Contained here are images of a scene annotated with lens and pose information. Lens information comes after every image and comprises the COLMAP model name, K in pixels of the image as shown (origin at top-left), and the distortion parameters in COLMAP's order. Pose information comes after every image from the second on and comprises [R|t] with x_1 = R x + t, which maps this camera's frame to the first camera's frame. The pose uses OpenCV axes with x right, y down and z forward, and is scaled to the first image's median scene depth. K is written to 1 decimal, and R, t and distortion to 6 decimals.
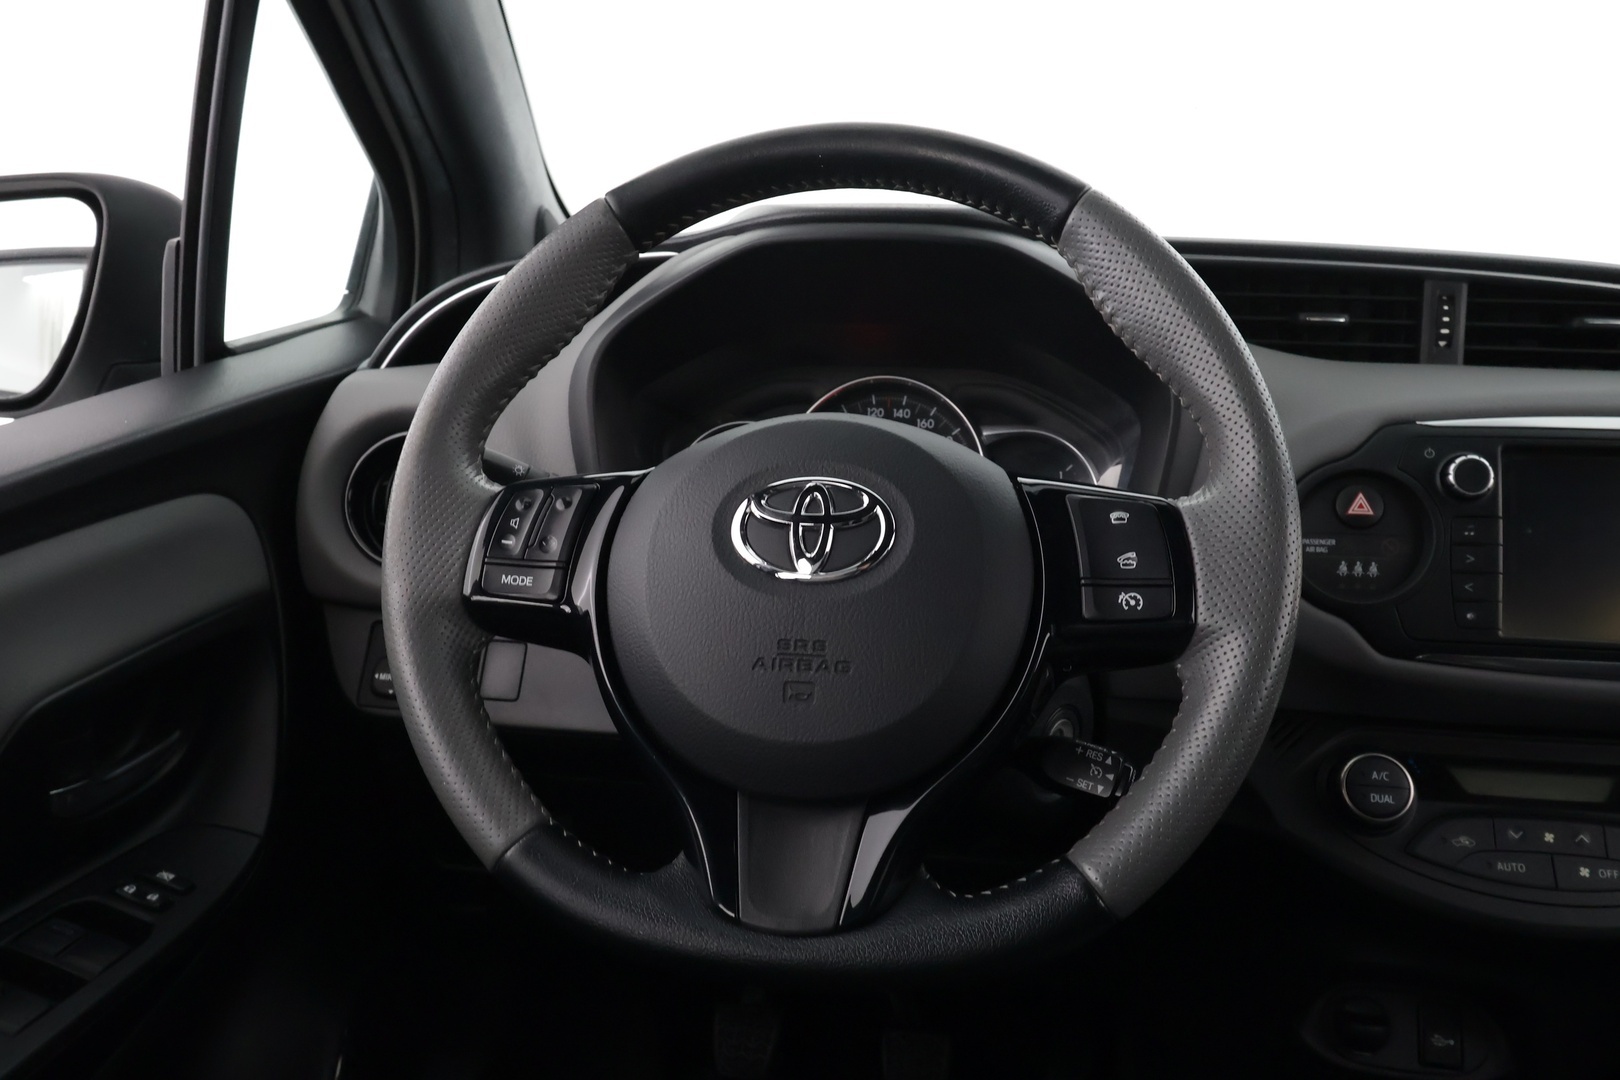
lens RADIAL K [[1260.0, 0, 809.6], [0, 1260.0, 541.3], [0, 0, 1]] dist [0.006543, -0.014503]
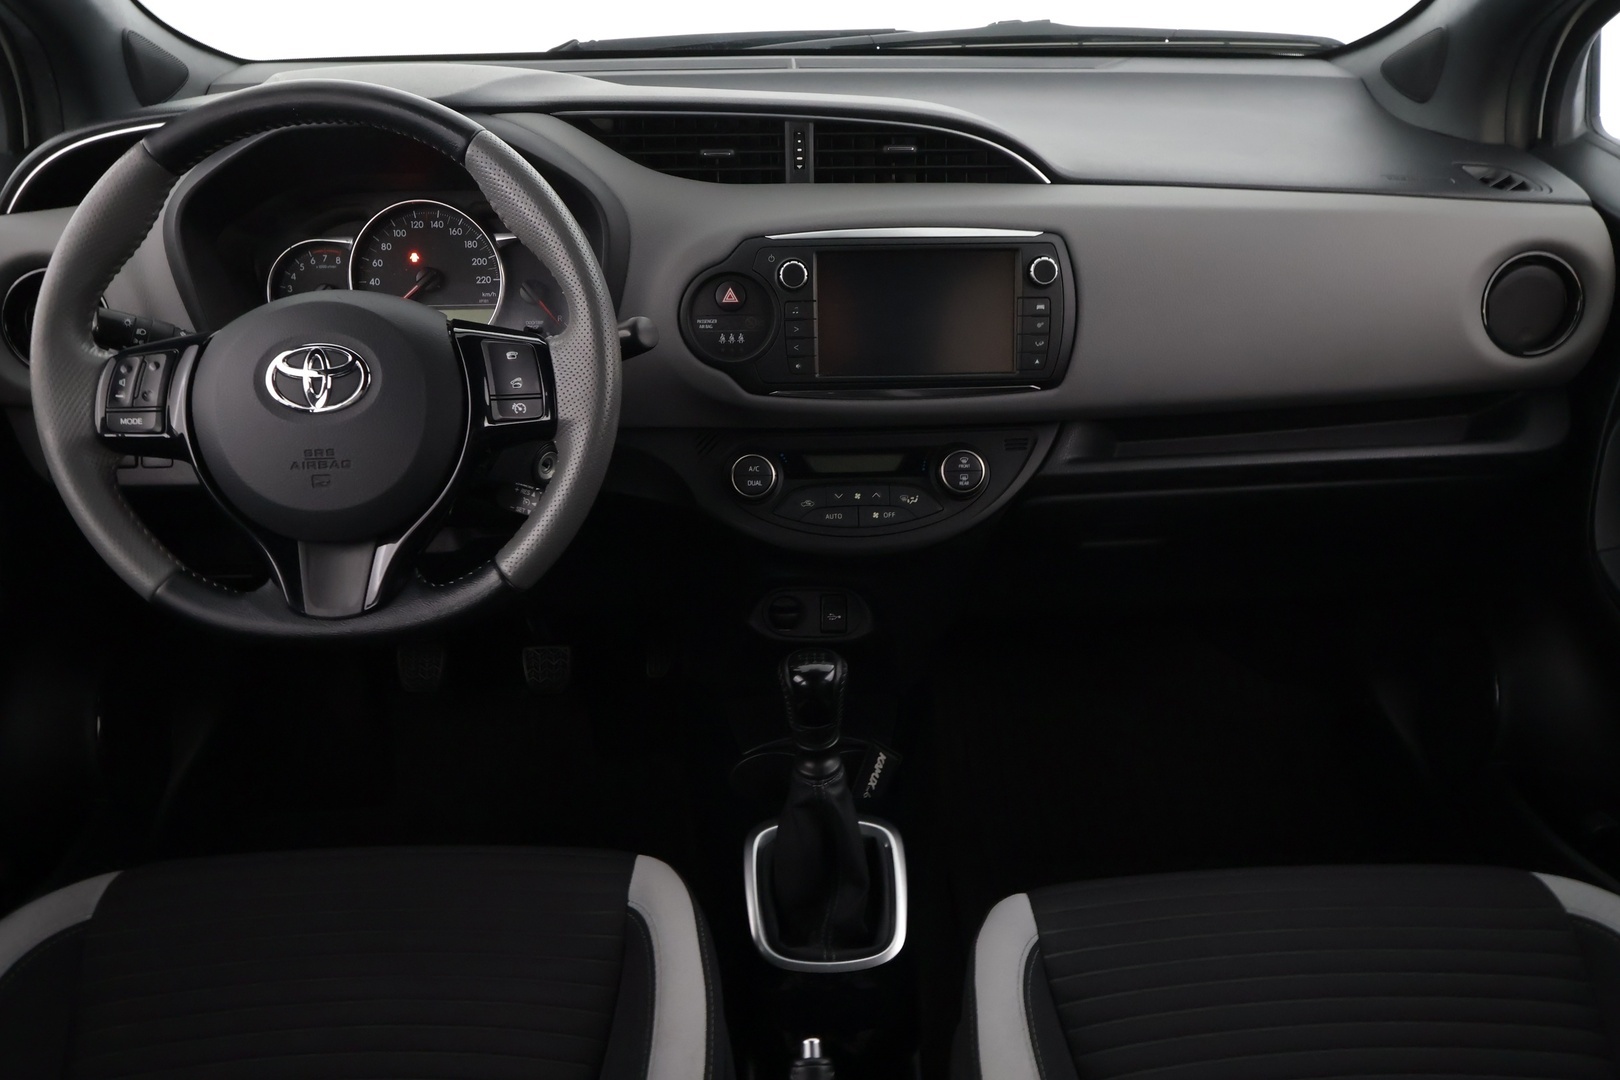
lens RADIAL K [[1260.0, 0, 817.9], [0, 1260.0, 535.7], [0, 0, 1]] dist [0.006543, -0.014503]
pose [[0.983399, -0.106310, 0.147050, 0.295993], [0.056557, 0.949609, 0.308291, -0.221753], [-0.172415, -0.294857, 0.939858, -0.535726]]
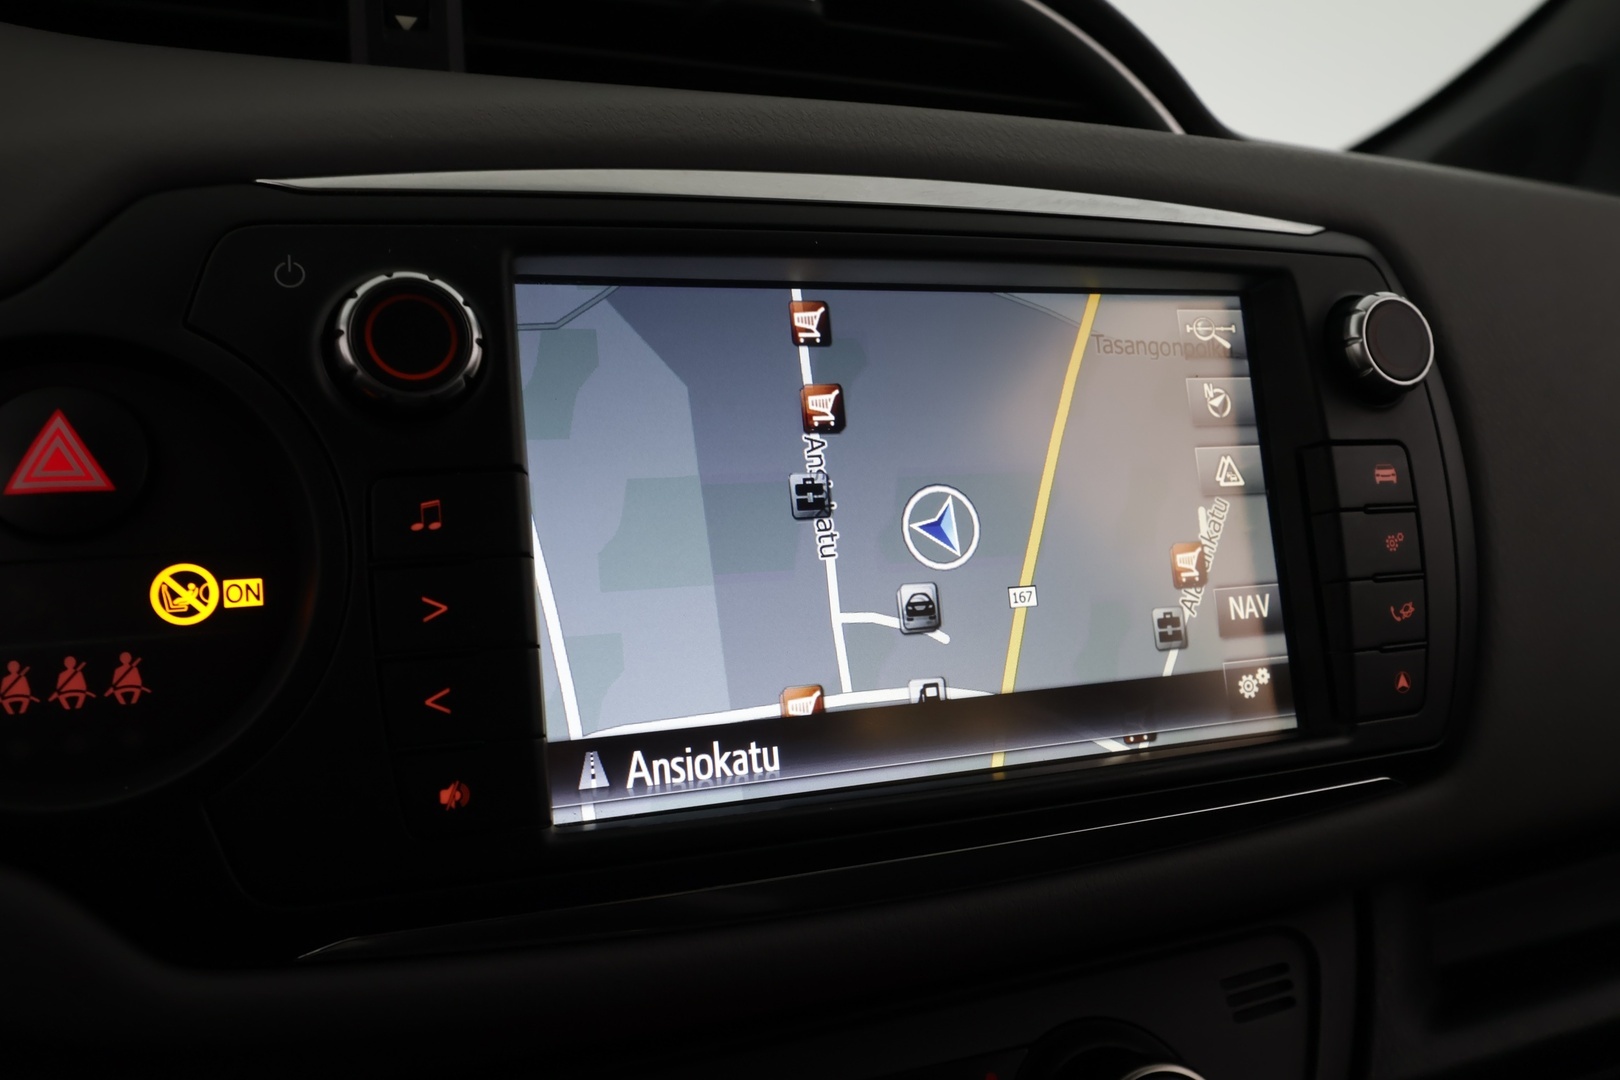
lens RADIAL K [[1260.0, 0, 815.2], [0, 1260.0, 534.6], [0, 0, 1]] dist [0.006543, -0.014503]
pose [[0.866268, -0.091064, 0.491210, 0.456104], [0.090423, 0.995587, 0.025104, -0.003430], [-0.491328, 0.022670, 0.870679, 0.688722]]
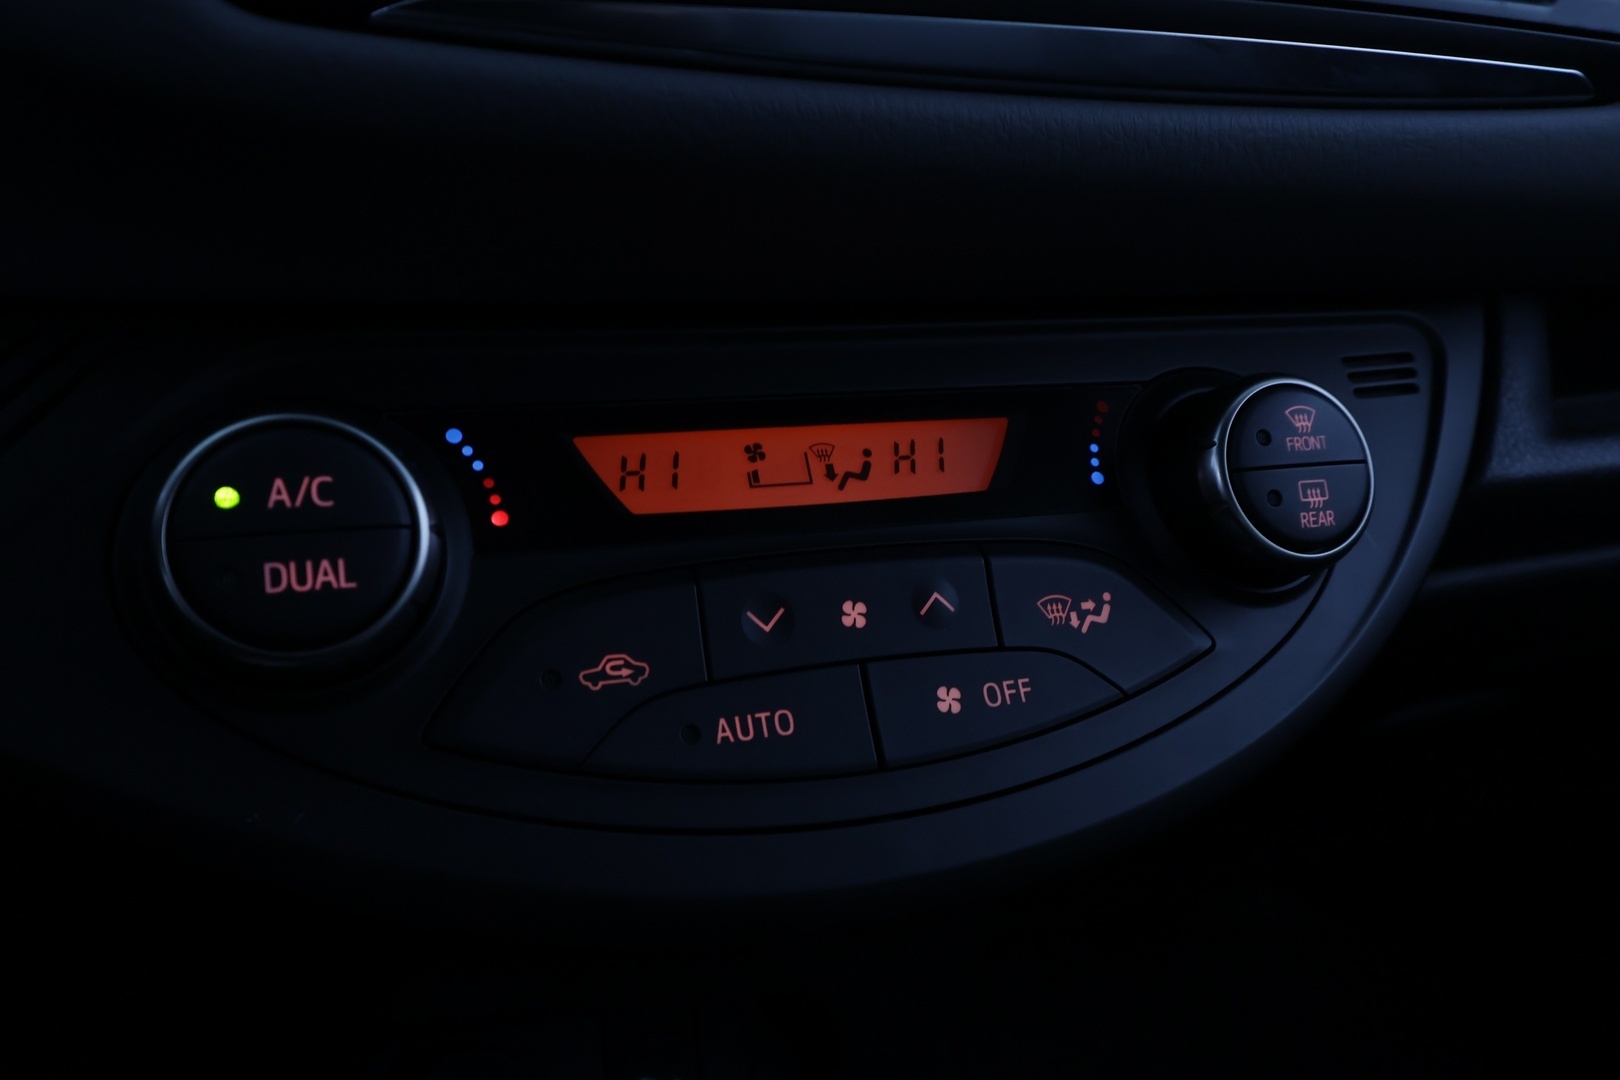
lens RADIAL K [[1260.0, 0, 814.5], [0, 1260.0, 541.7], [0, 0, 1]] dist [0.006543, -0.014503]
pose [[0.870891, -0.138022, 0.471697, 0.428875], [0.050516, 0.979812, 0.193433, 0.153181], [-0.488873, -0.144631, 0.860282, 0.731014]]
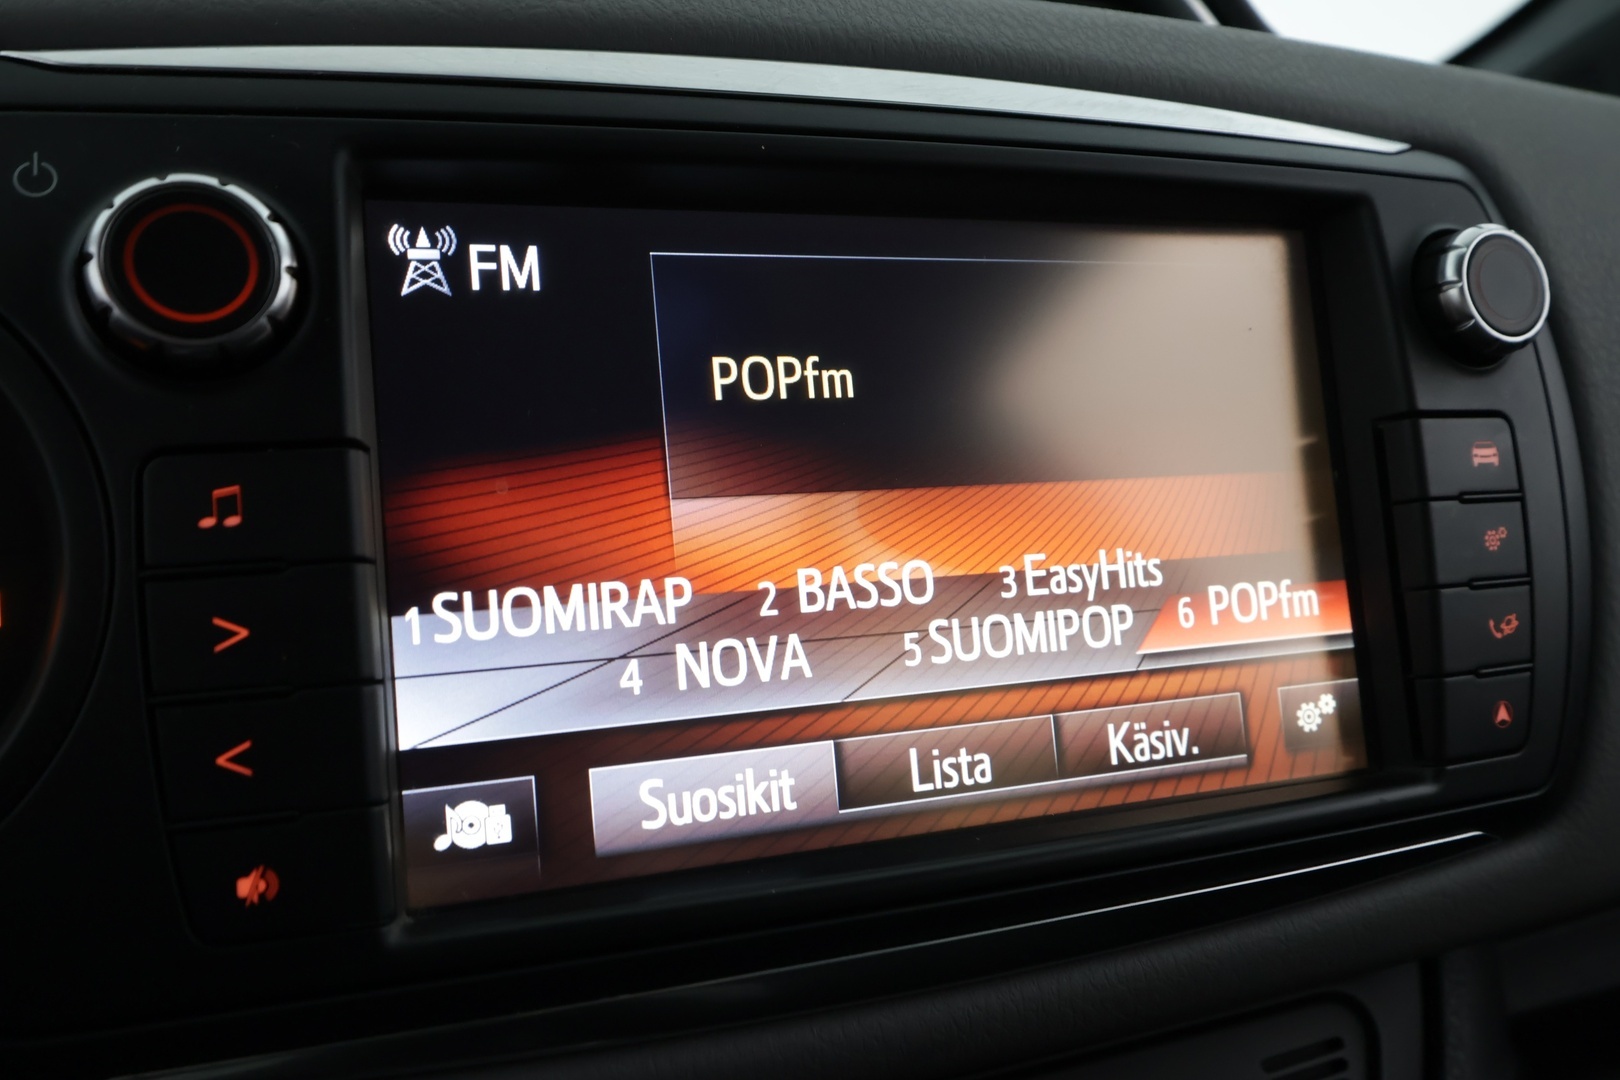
lens RADIAL K [[1260.0, 0, 815.5], [0, 1260.0, 539.5], [0, 0, 1]] dist [0.006543, -0.014503]
pose [[0.870423, -0.100848, 0.481865, 0.509020], [0.084805, 0.994877, 0.055025, -0.006584], [-0.484945, -0.007031, 0.874516, 0.752615]]
